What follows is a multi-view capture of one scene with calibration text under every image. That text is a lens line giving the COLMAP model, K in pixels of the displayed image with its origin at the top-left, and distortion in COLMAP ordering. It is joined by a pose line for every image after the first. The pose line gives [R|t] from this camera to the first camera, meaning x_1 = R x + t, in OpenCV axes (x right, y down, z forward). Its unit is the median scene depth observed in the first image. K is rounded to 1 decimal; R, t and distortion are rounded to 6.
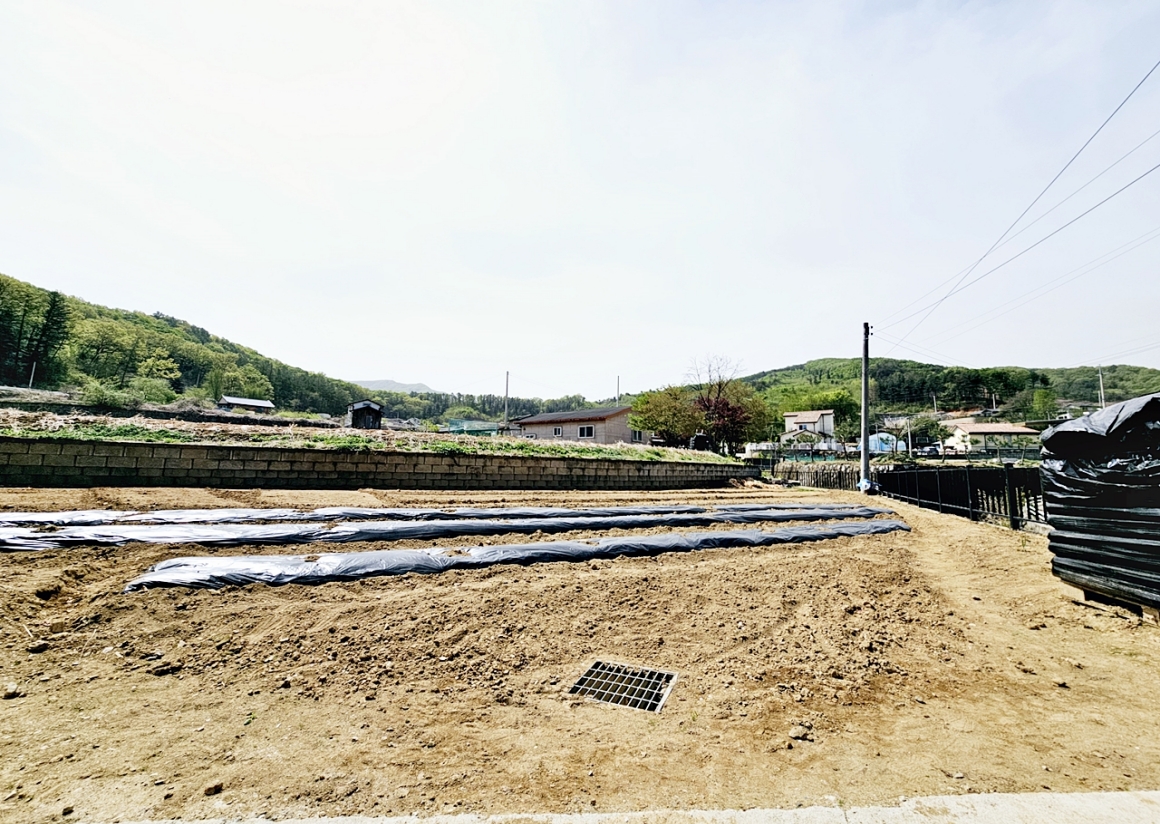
lens RADIAL K [[473.3, 0, 579.6], [0, 473.3, 405.8], [0, 0, 1]] dist [-0.003205, 0.001661]
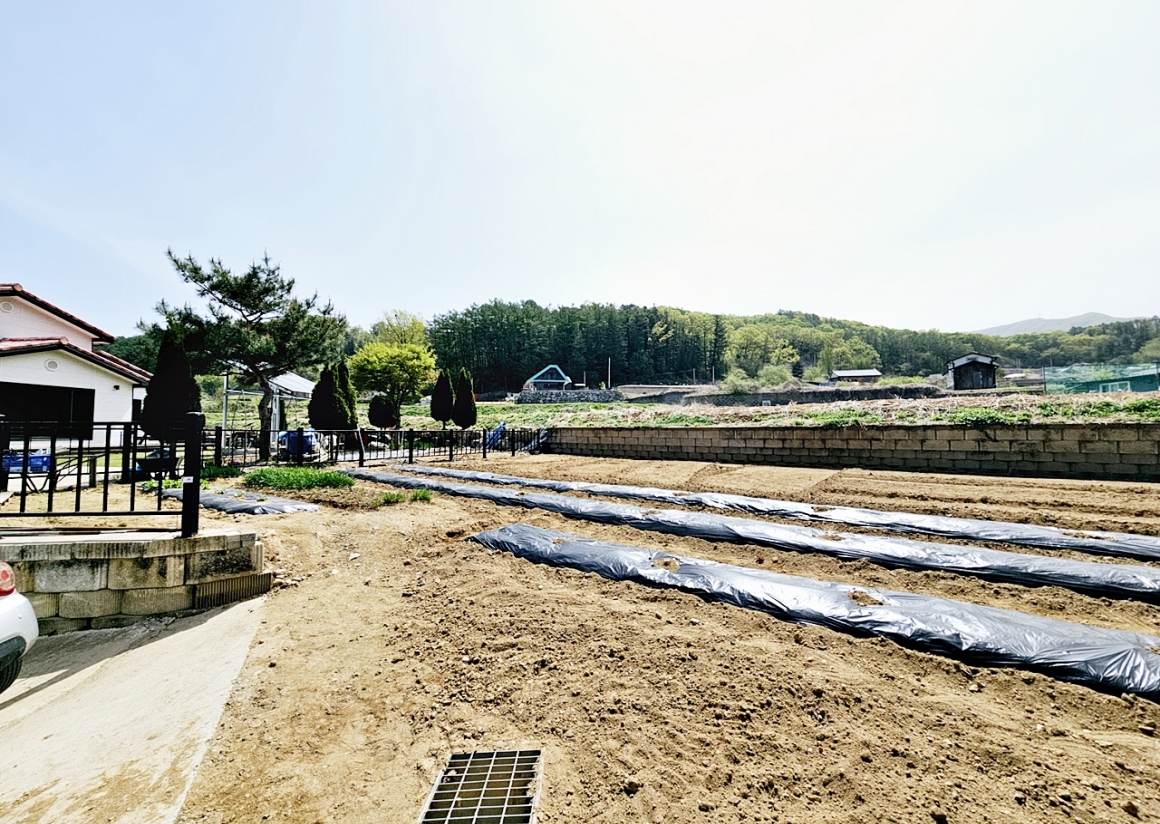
lens RADIAL K [[473.3, 0, 580.0], [0, 473.3, 412.1], [0, 0, 1]] dist [-0.003205, 0.001661]
pose [[0.396949, -0.060300, -0.915858, 0.073965], [0.136729, 0.990591, -0.005959, 0.001511], [0.907600, -0.122859, 0.401458, 0.076731]]
